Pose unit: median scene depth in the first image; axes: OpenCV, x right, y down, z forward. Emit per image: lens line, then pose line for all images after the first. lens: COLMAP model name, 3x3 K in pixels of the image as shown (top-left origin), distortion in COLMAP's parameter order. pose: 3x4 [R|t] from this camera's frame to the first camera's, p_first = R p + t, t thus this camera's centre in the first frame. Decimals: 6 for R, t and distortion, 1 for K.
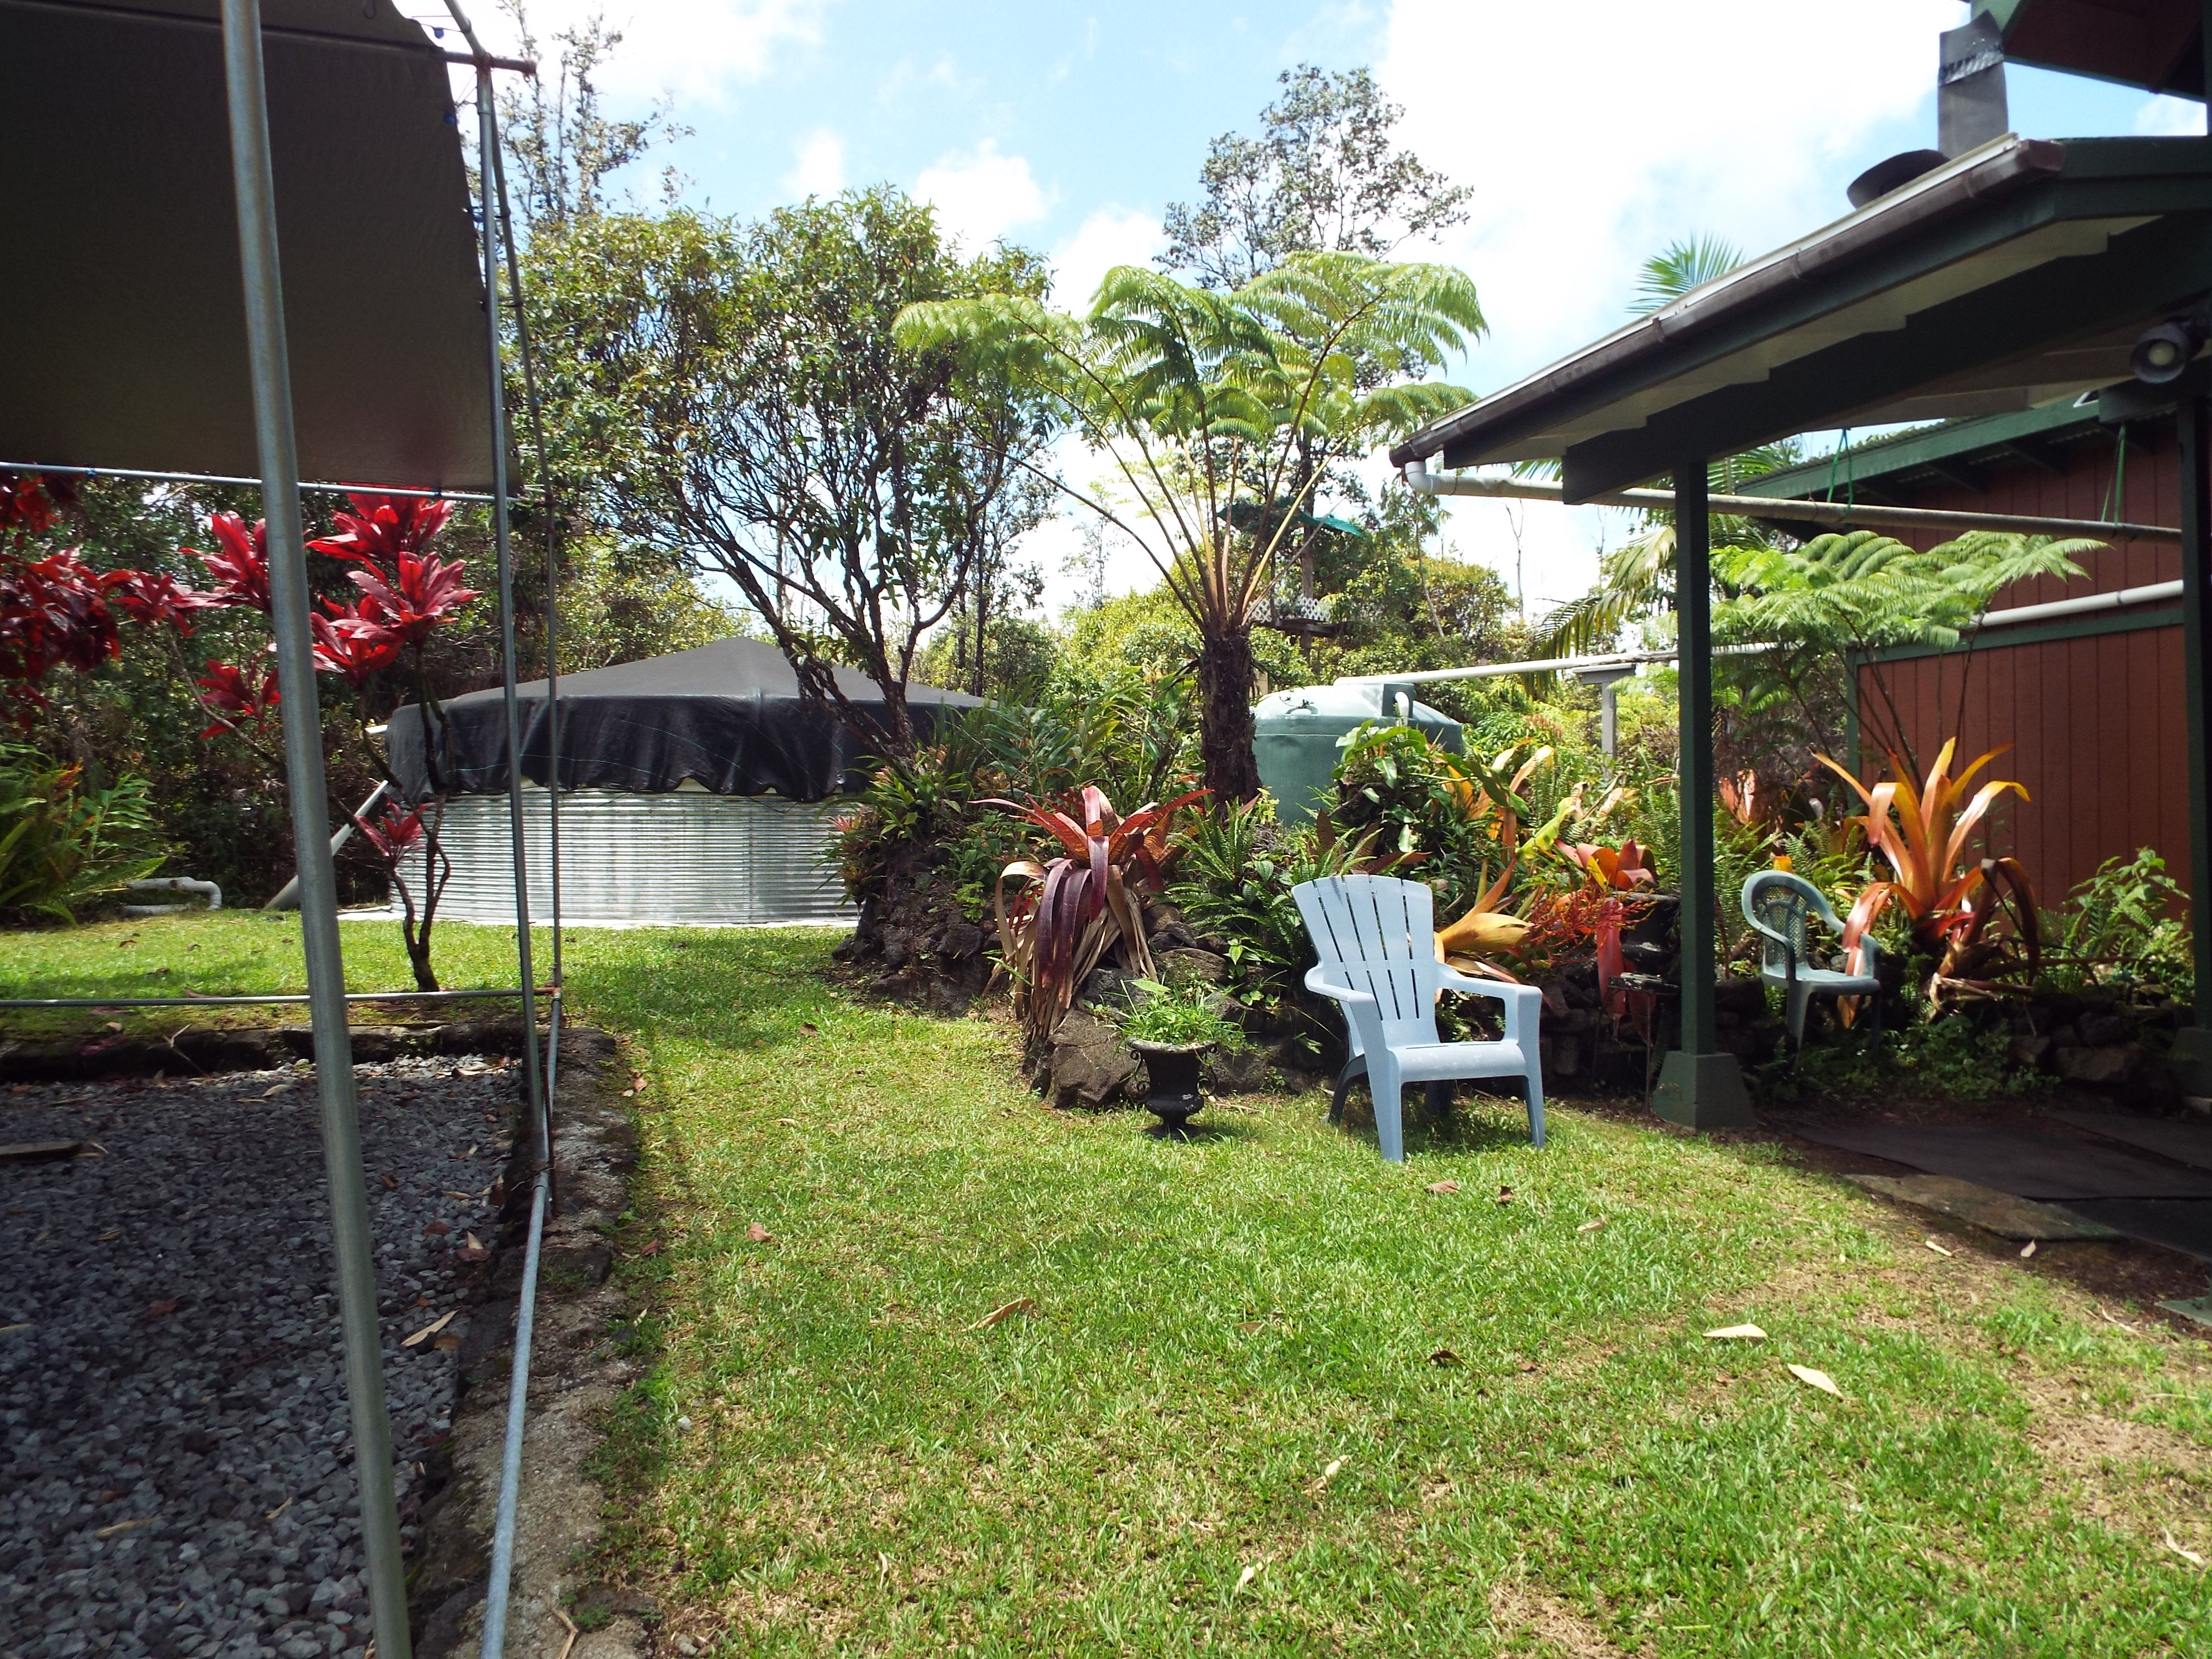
lens RADIAL K [[1653.4, 0, 1106.0], [0, 1653.4, 829.5], [0, 0, 1]] dist [0.011202, 0.005306]
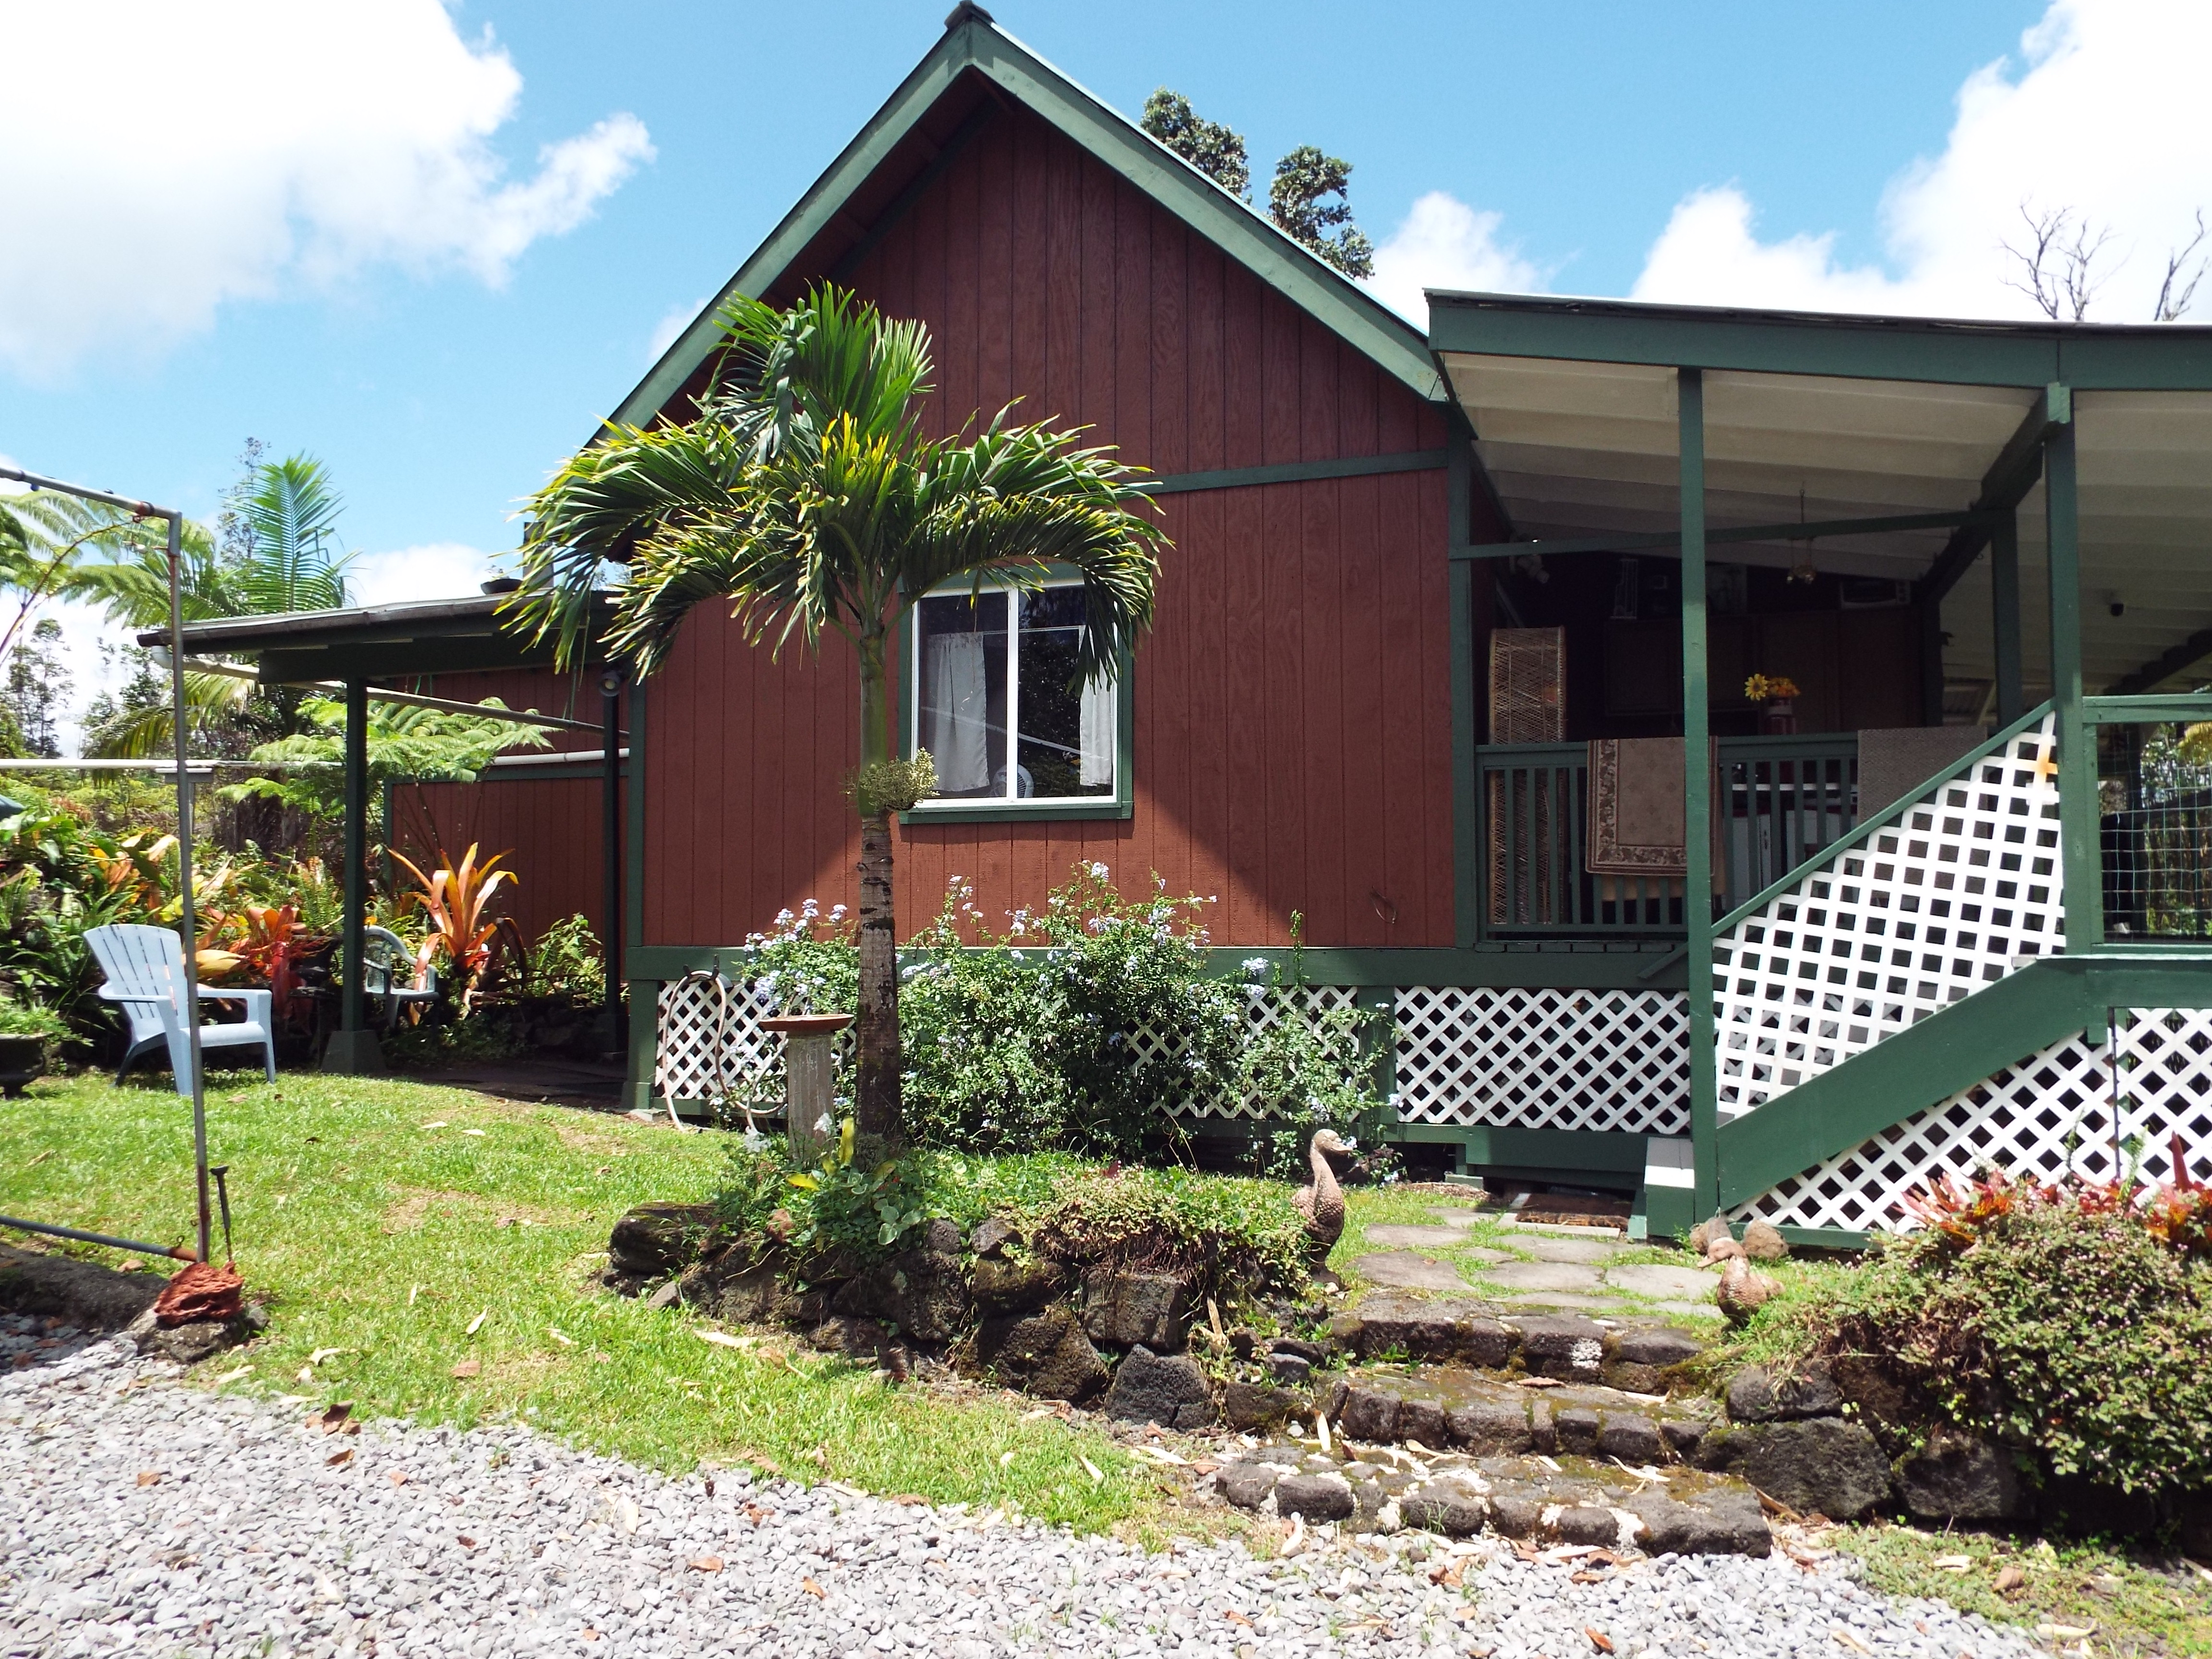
lens RADIAL K [[1653.4, 0, 1106.0], [0, 1653.4, 829.5], [0, 0, 1]] dist [0.011202, 0.005306]
pose [[0.629458, 0.042426, 0.775875, -0.354659], [-0.001423, 0.998570, -0.053448, 0.016658], [-0.777033, 0.032539, 0.628618, -0.484238]]
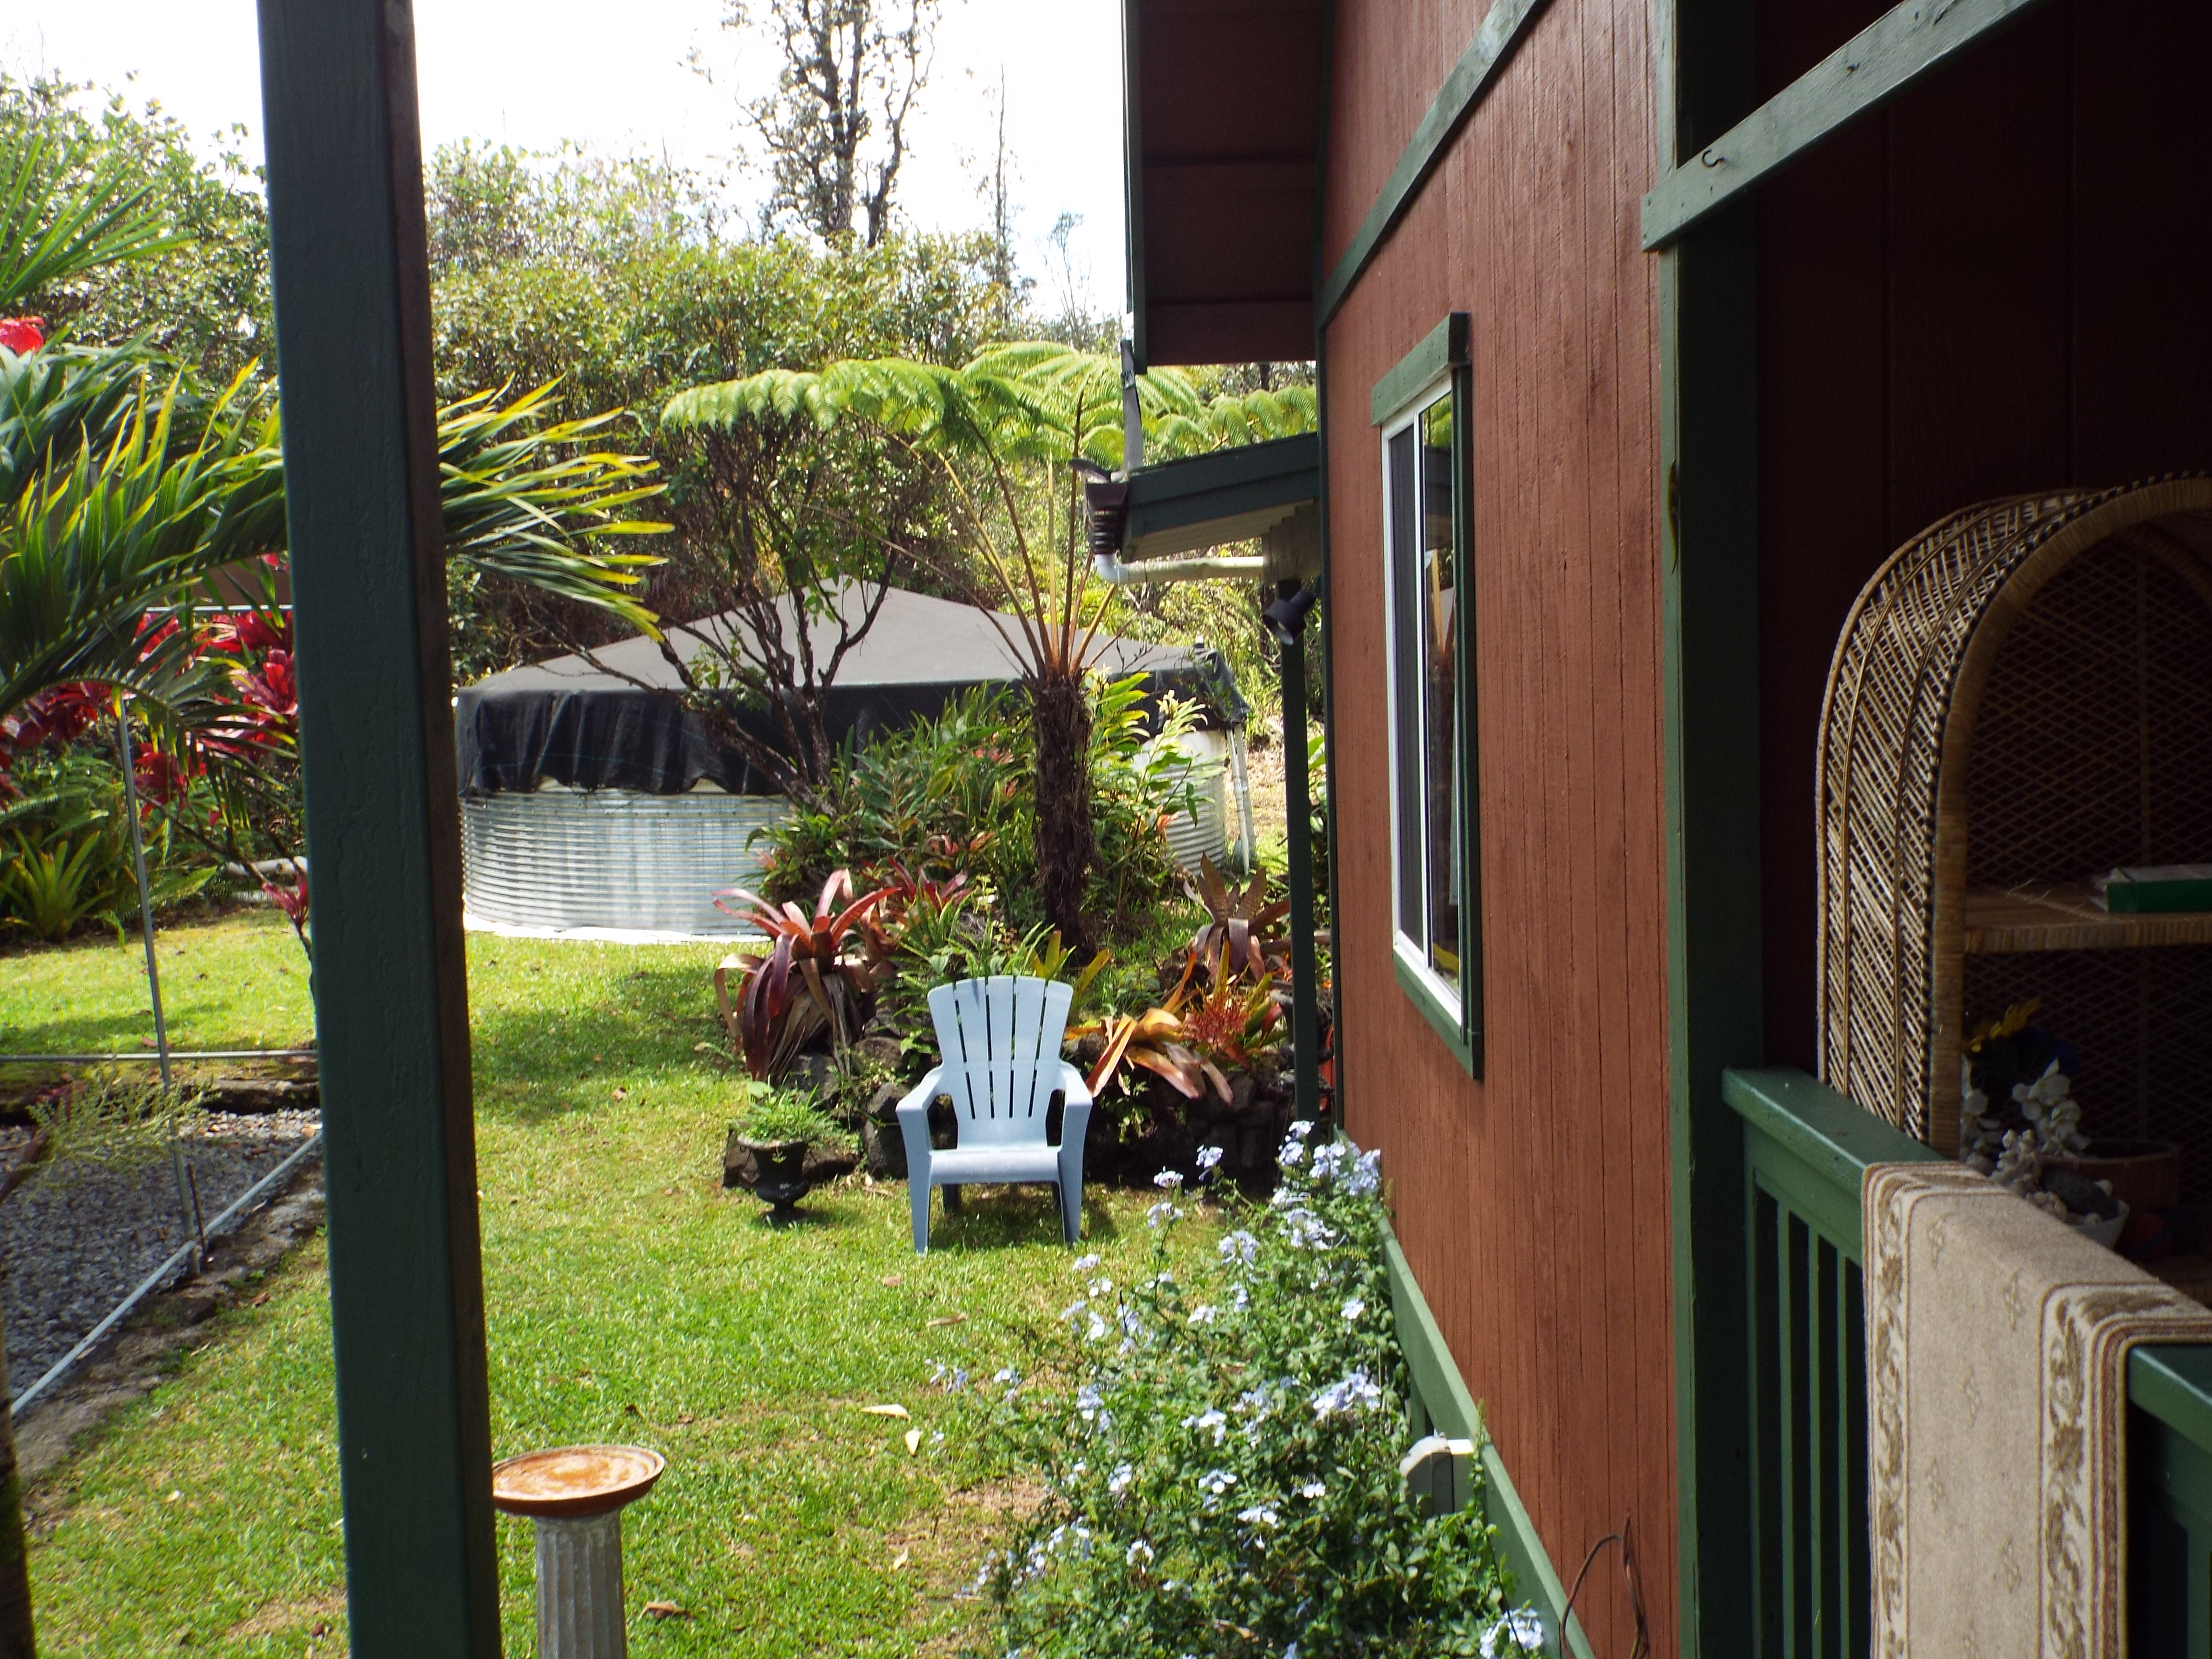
lens RADIAL K [[2565.6, 0, 1106.0], [0, 2565.6, 829.5], [0, 0, 1]] dist [0.005946, 0.003231]
pose [[0.954829, -0.003846, -0.297132, 0.549510], [0.027026, 0.996896, 0.073944, -0.145323], [0.295925, -0.078634, 0.951969, -0.417641]]
